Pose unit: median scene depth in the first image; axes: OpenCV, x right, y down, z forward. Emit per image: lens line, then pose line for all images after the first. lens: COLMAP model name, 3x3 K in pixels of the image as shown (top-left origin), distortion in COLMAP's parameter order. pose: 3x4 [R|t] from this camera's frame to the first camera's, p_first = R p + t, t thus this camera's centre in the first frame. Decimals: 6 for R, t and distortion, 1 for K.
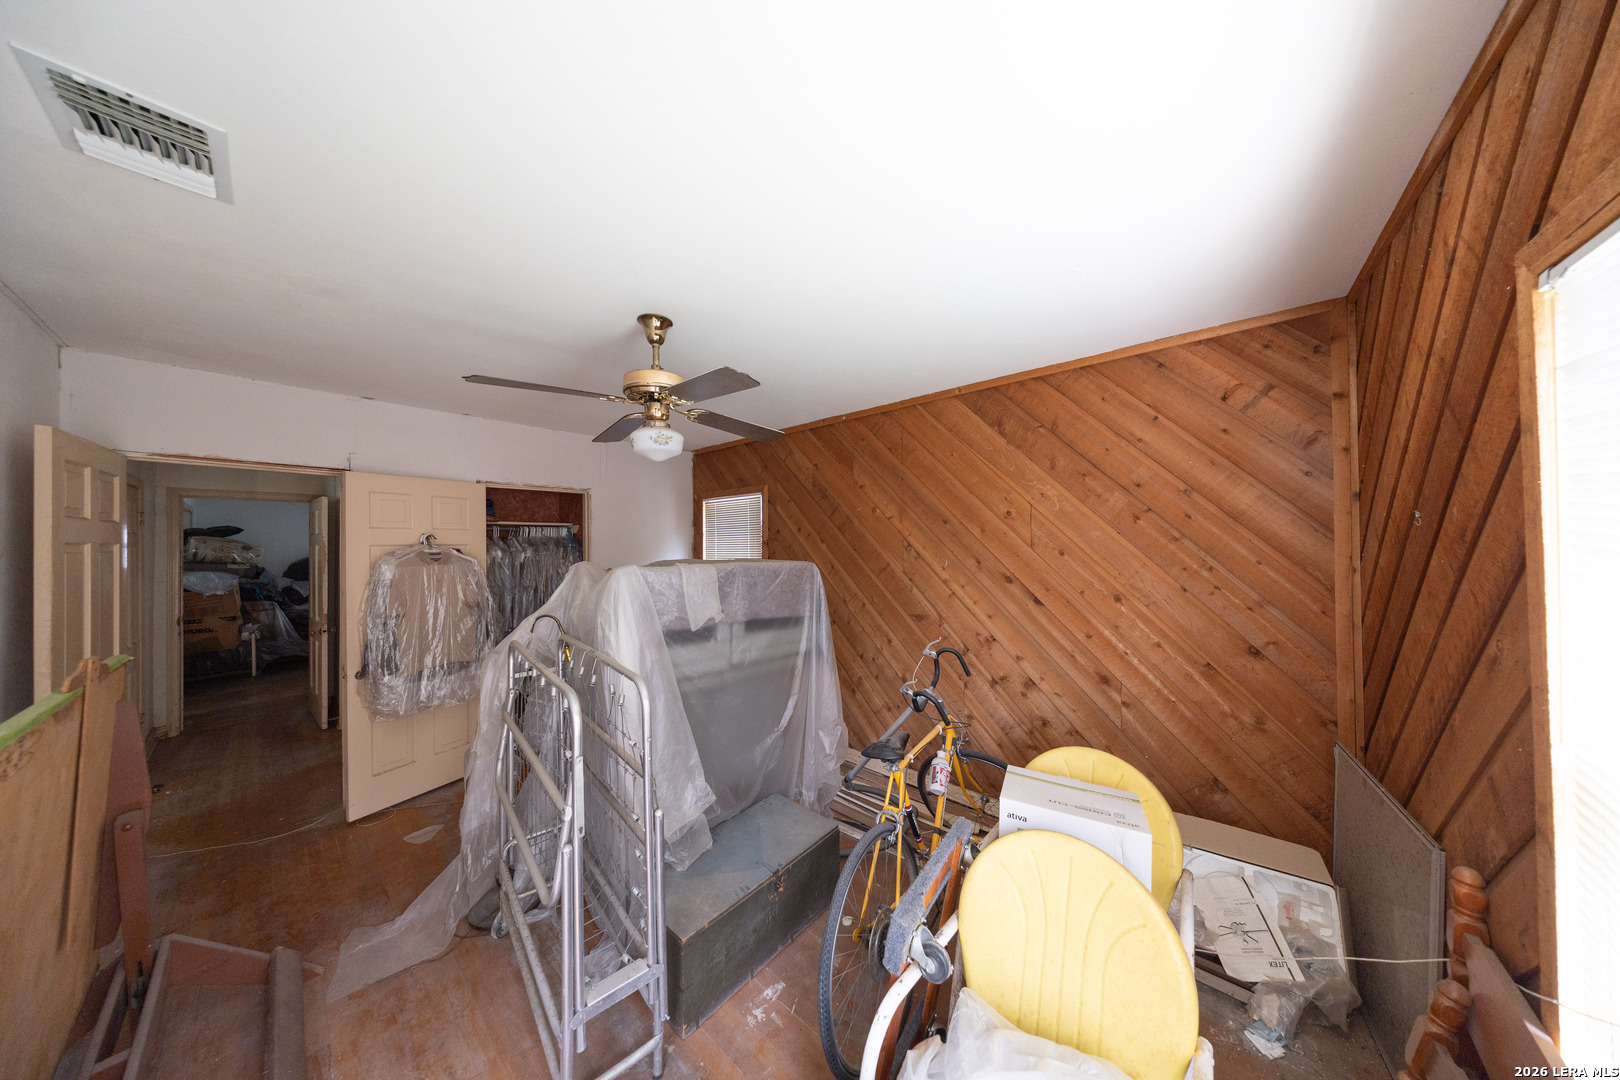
lens RADIAL K [[467.0, 0, 805.6], [0, 467.0, 538.9], [0, 0, 1]] dist [-0.004514, 0.000054]
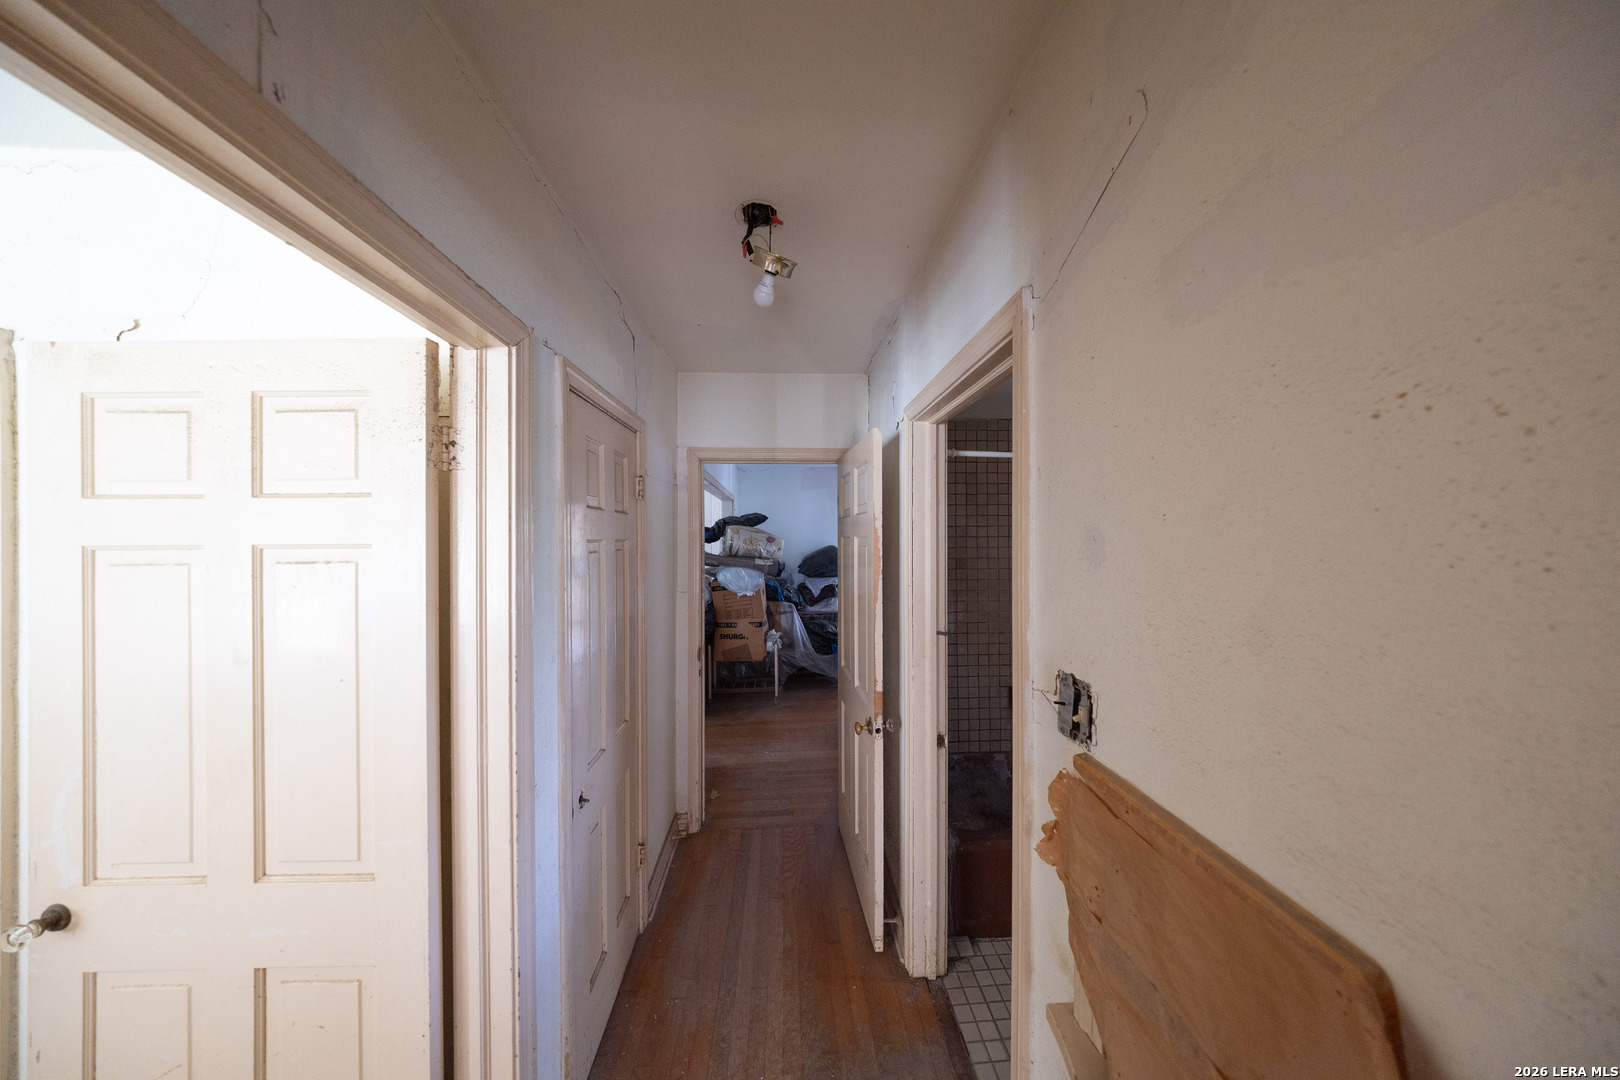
lens RADIAL K [[467.0, 0, 805.6], [0, 467.0, 538.9], [0, 0, 1]] dist [-0.004514, 0.000054]
pose [[0.688274, 0.008522, -0.725400, -0.577656], [0.003657, 0.999878, 0.015216, 0.006372], [0.725441, -0.013126, 0.688159, 0.489637]]
